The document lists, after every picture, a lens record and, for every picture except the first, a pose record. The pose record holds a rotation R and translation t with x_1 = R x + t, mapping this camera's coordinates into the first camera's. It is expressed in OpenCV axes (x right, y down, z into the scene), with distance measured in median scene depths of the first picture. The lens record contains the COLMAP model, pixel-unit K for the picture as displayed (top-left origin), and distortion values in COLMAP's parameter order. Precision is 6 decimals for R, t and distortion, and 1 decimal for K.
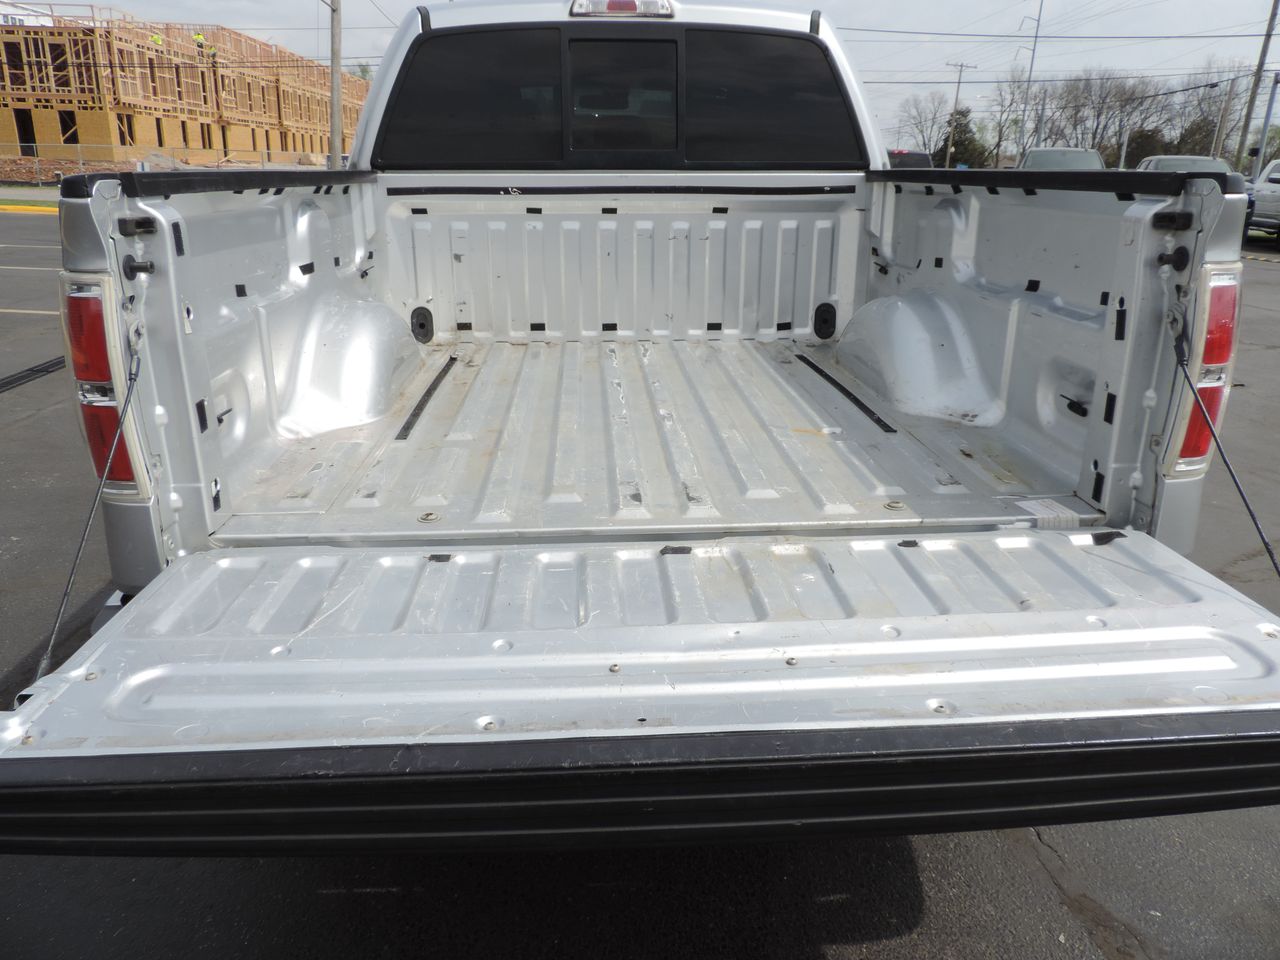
lens RADIAL K [[919.3, 0, 640.0], [0, 919.3, 480.0], [0, 0, 1]] dist [-0.009063, -0.001195]
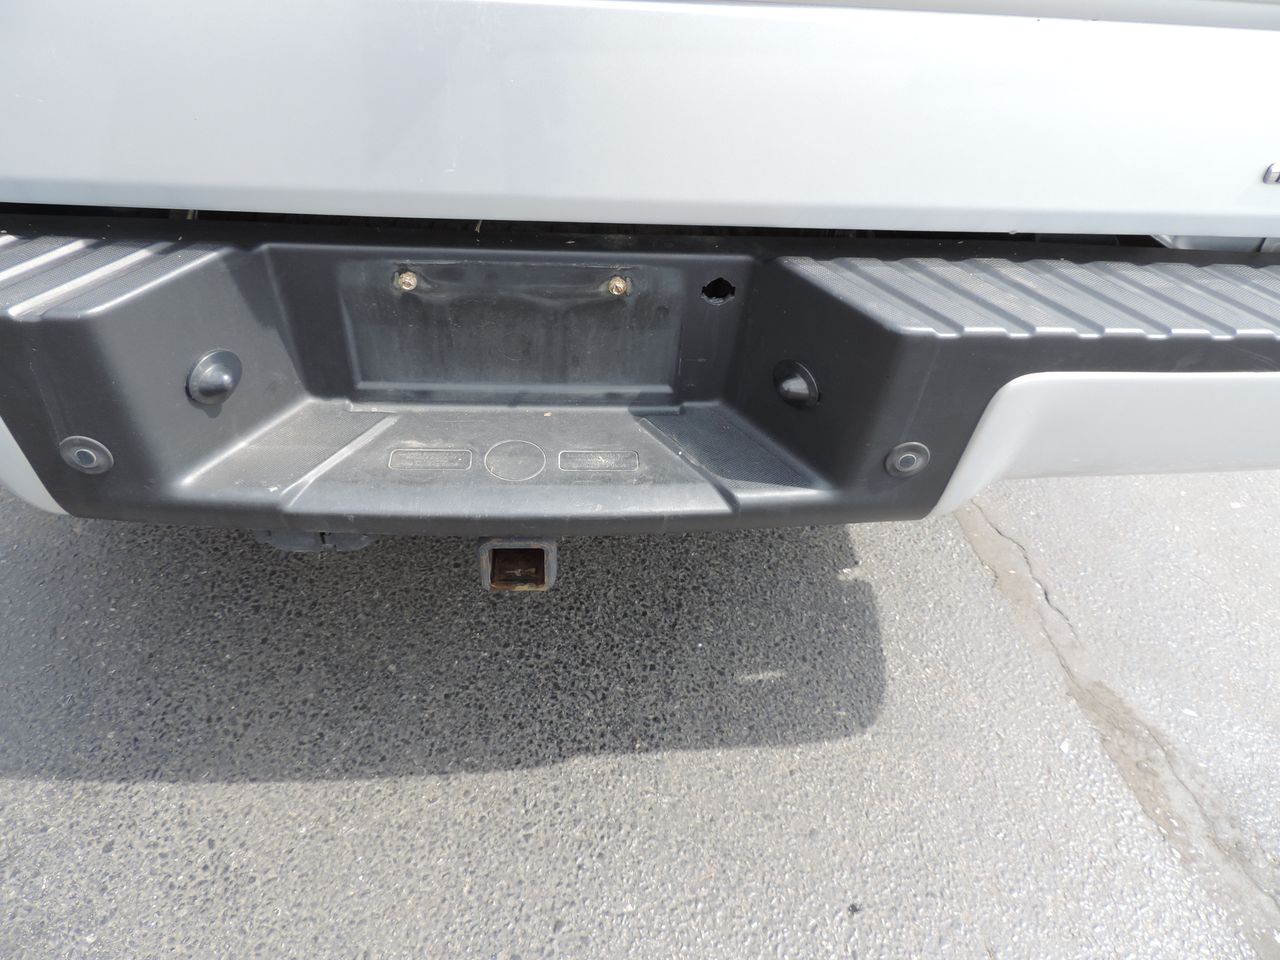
lens RADIAL K [[919.3, 0, 640.0], [0, 919.3, 480.0], [0, 0, 1]] dist [-0.009063, -0.001195]
pose [[0.997494, 0.044773, 0.054787, 0.068823], [-0.062339, 0.922400, 0.381172, 0.043774], [-0.033470, -0.383632, 0.922880, 0.400698]]
